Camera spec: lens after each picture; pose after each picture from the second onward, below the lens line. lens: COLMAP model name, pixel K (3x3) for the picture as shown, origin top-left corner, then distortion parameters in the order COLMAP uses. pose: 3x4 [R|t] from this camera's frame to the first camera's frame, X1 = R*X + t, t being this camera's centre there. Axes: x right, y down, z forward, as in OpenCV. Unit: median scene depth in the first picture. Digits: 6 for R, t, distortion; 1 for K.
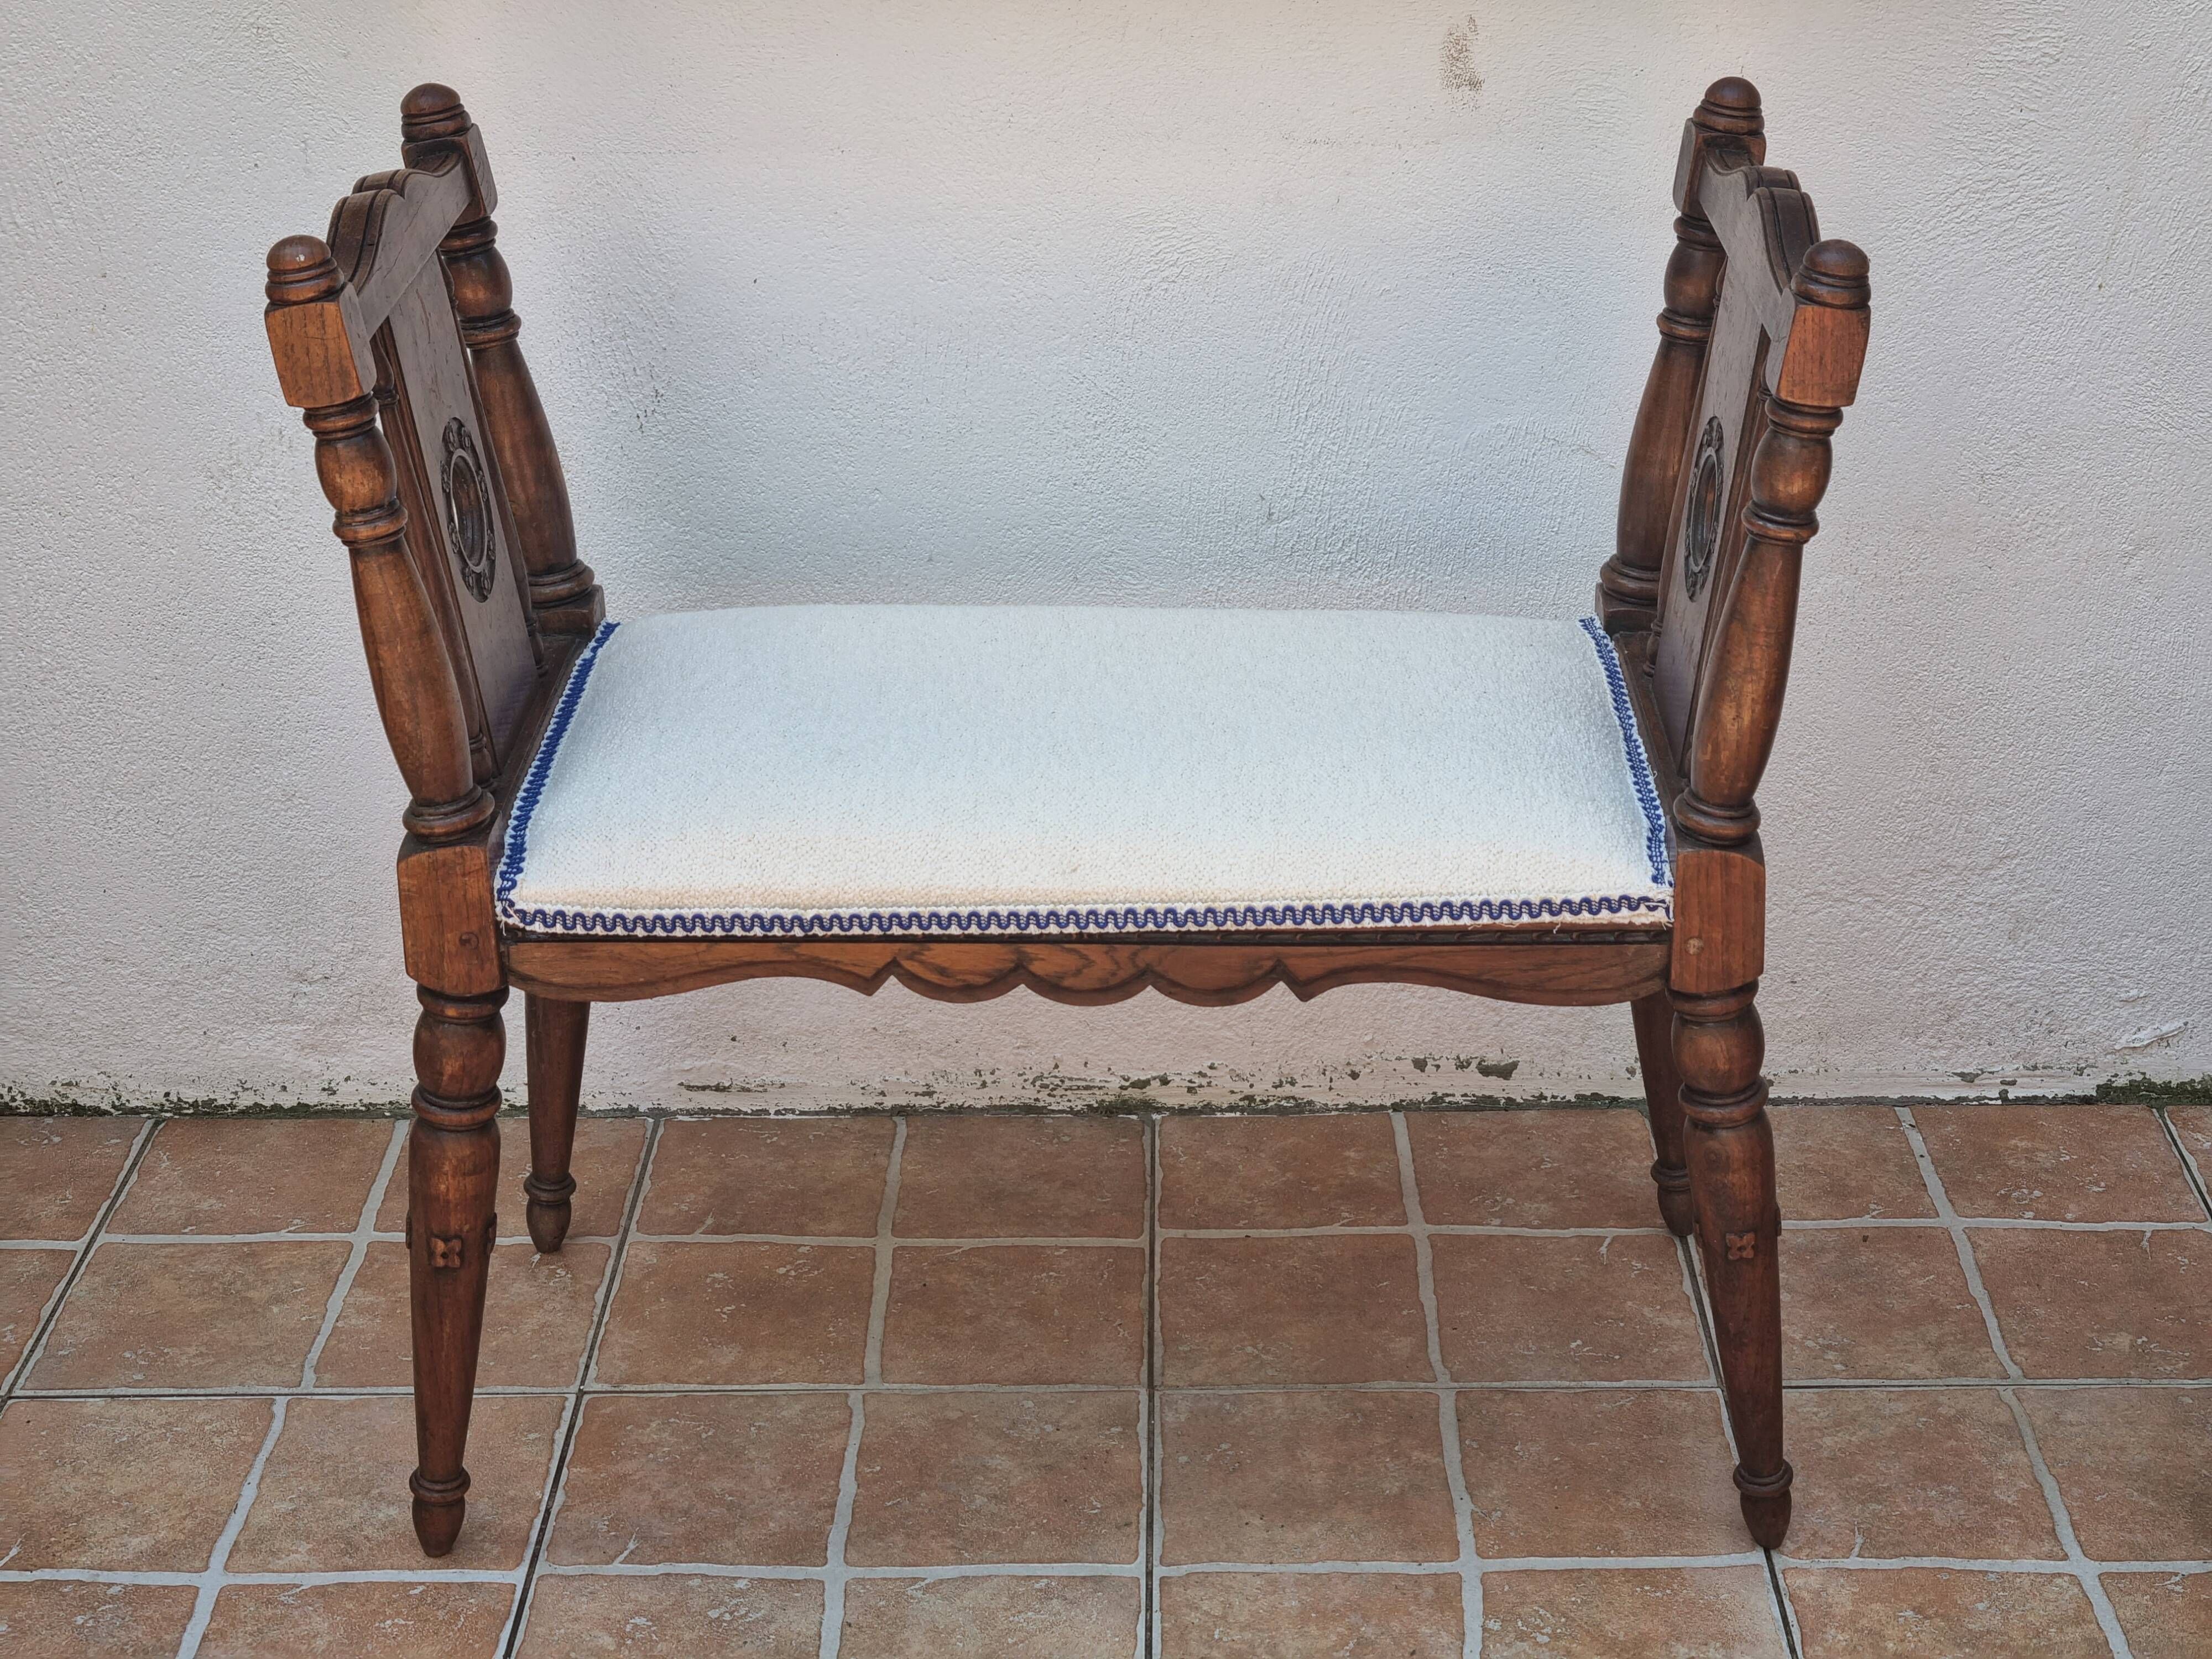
lens RADIAL K [[3509.7, 0, 1166.1], [0, 3509.7, 716.4], [0, 0, 1]] dist [0.112964, -0.288528]
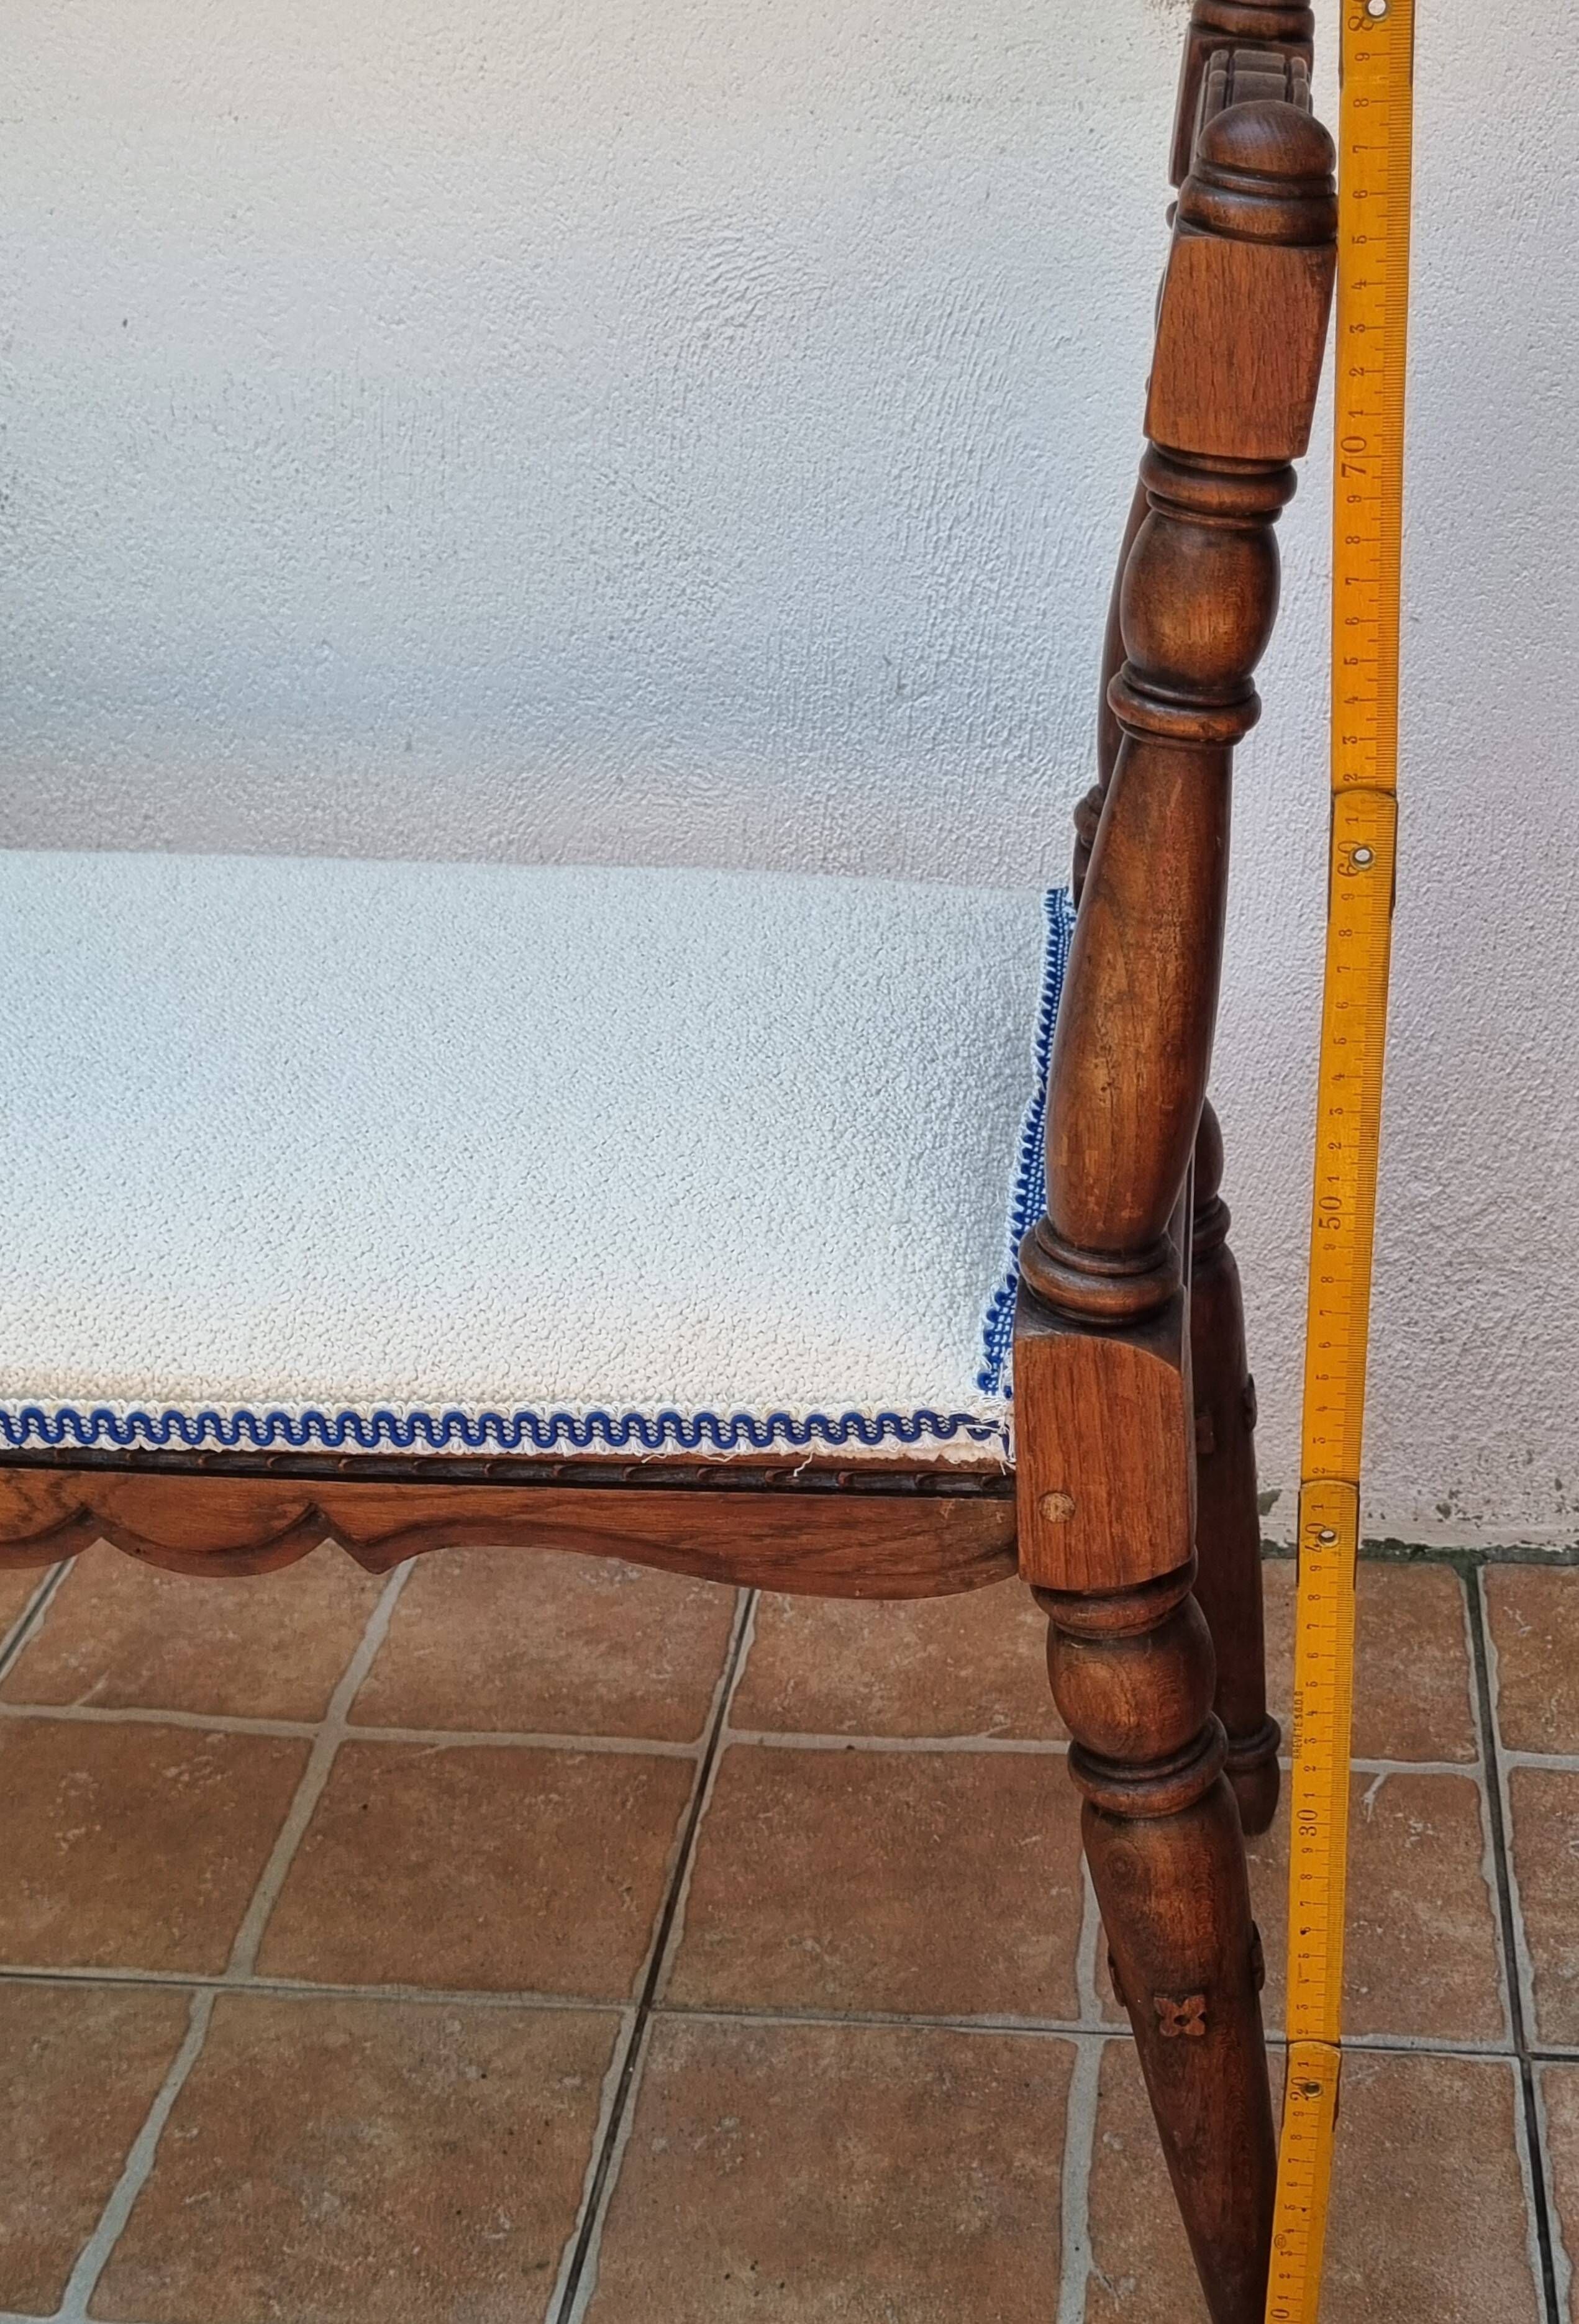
lens RADIAL K [[3177.1, 0, 892.4], [0, 3177.1, 1113.2], [0, 0, 1]] dist [0.022485, 0.052766]
pose [[0.994065, 0.026336, -0.105554, 0.100171], [-0.021151, 0.998528, 0.049937, -0.007081], [0.106714, -0.047408, 0.993159, 0.420103]]
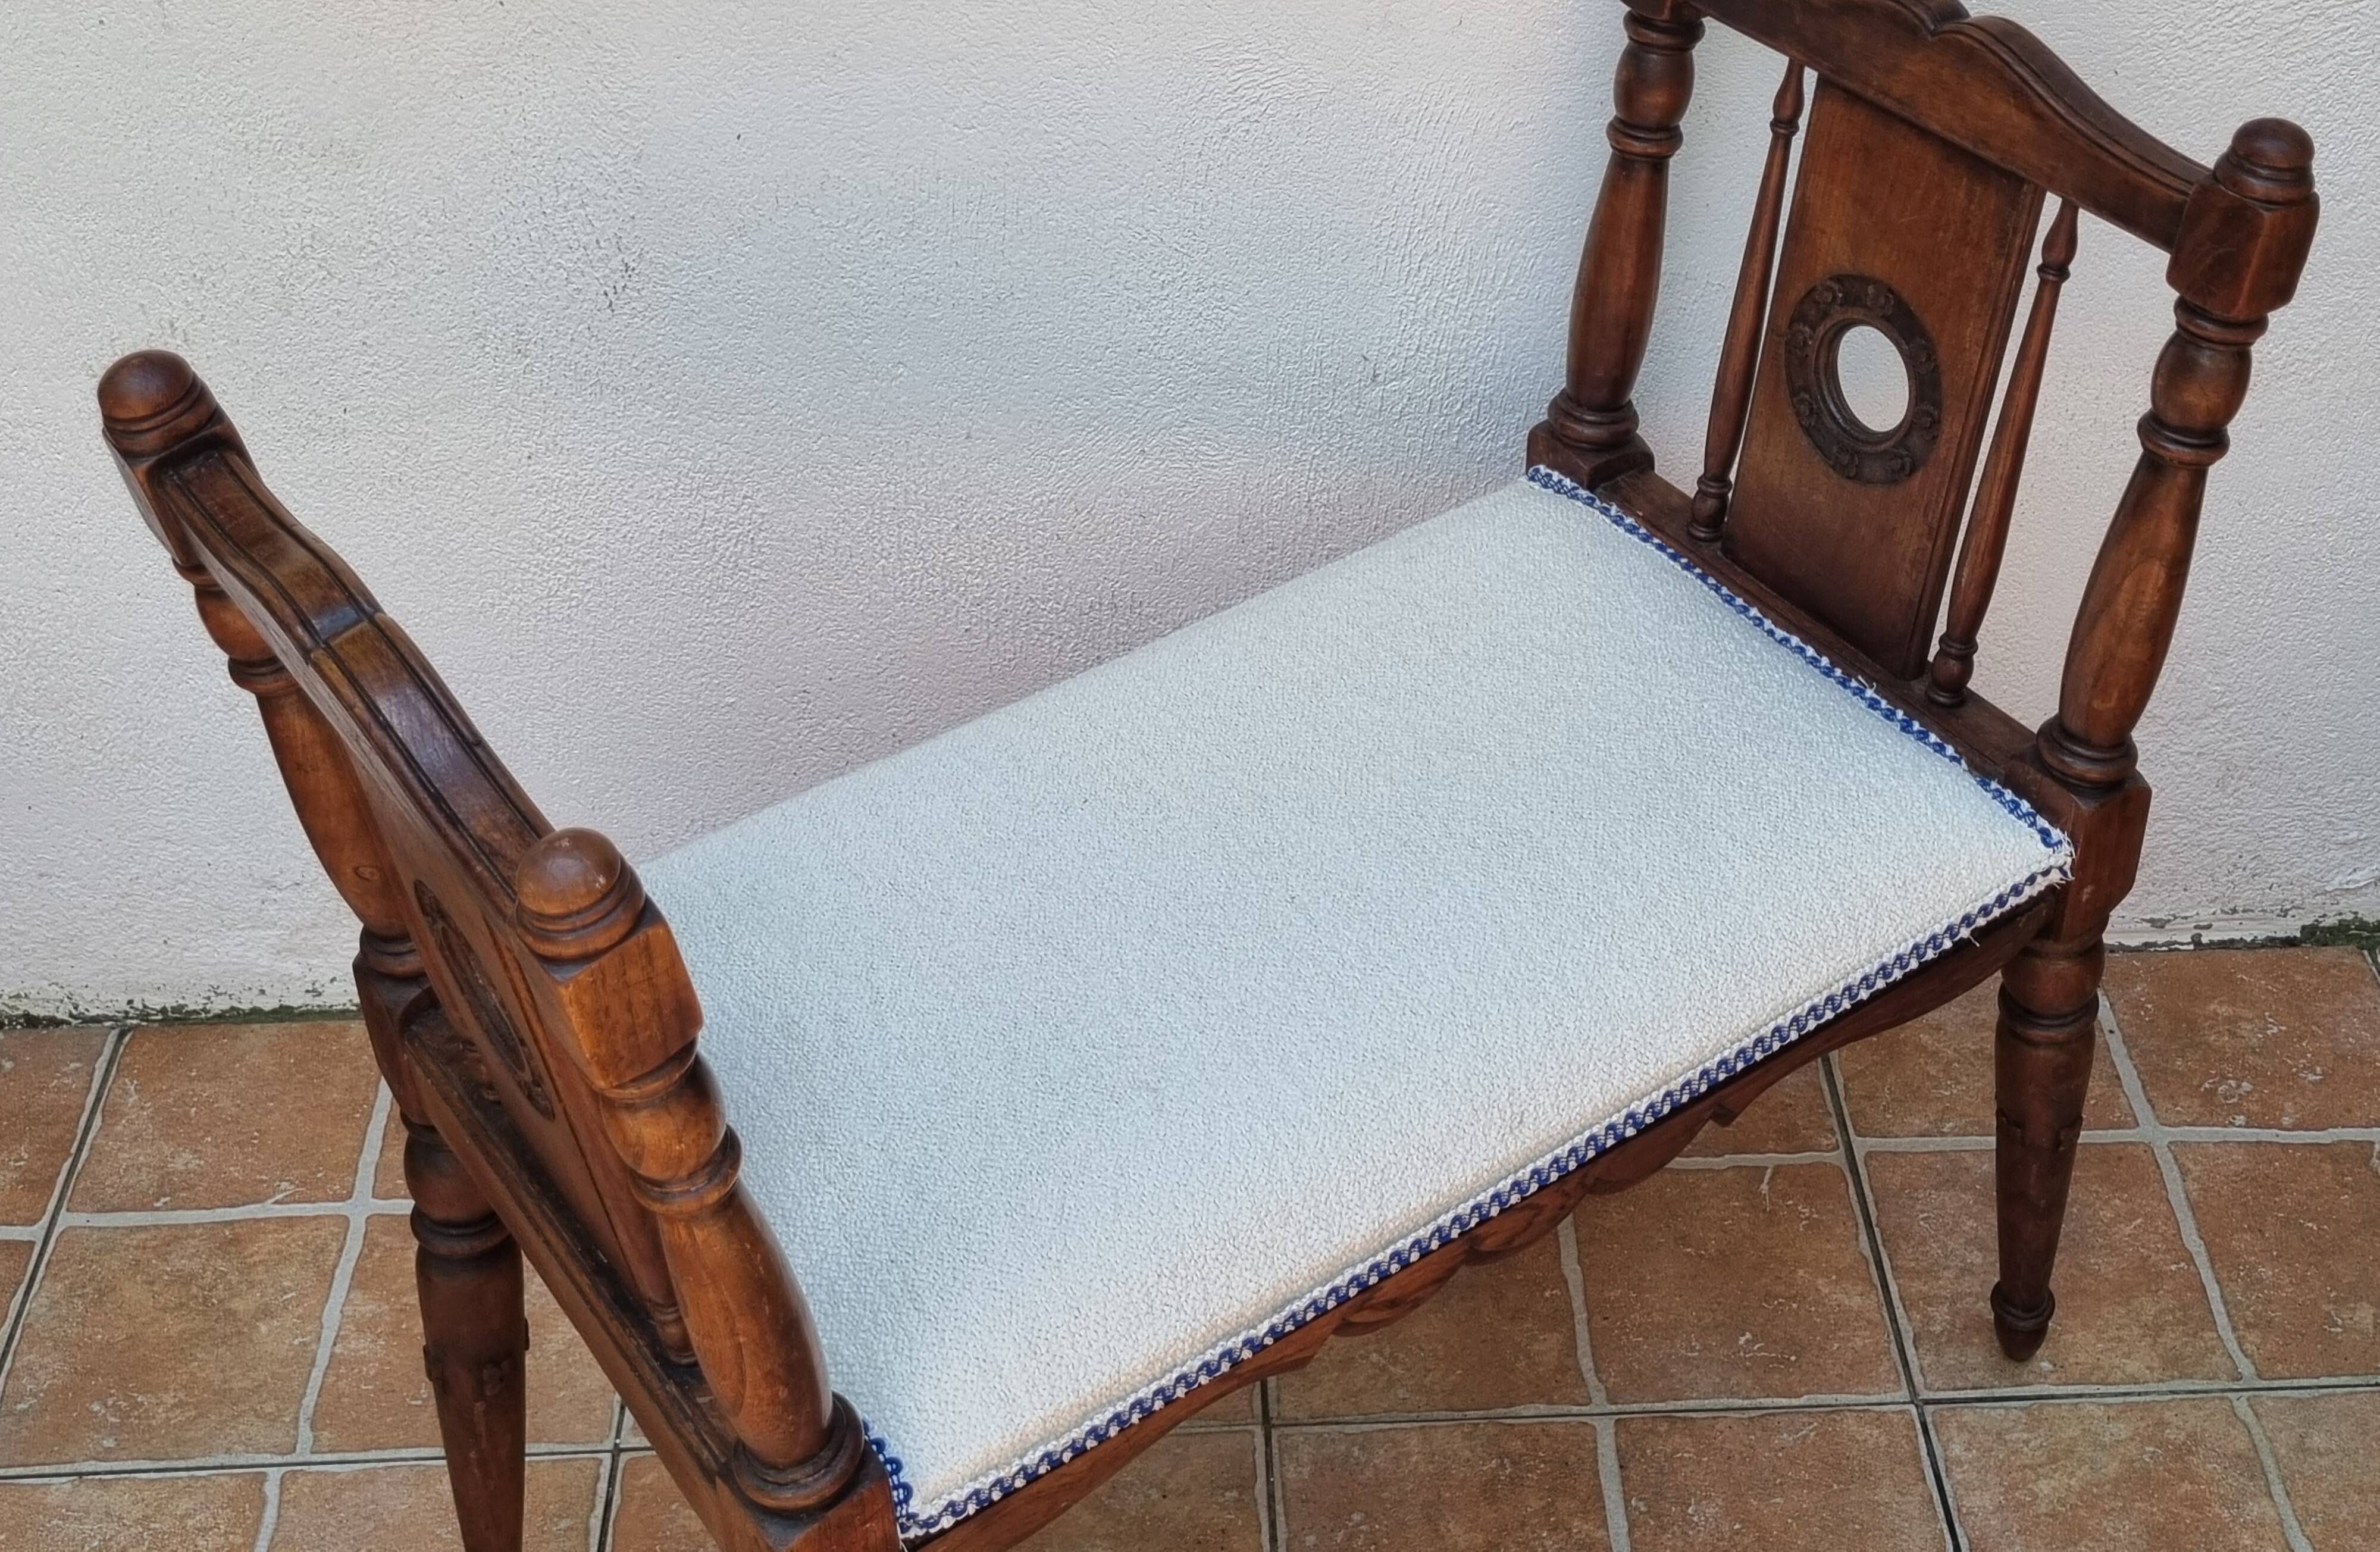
lens RADIAL K [[3164.0, 0, 1199.9], [0, 3164.0, 557.8], [0, 0, 1]] dist [0.033786, 0.028650]
pose [[0.999447, -0.031239, 0.011402, -0.023107], [0.027915, 0.974452, 0.222852, -0.195578], [-0.018073, -0.222411, 0.974786, 0.277903]]
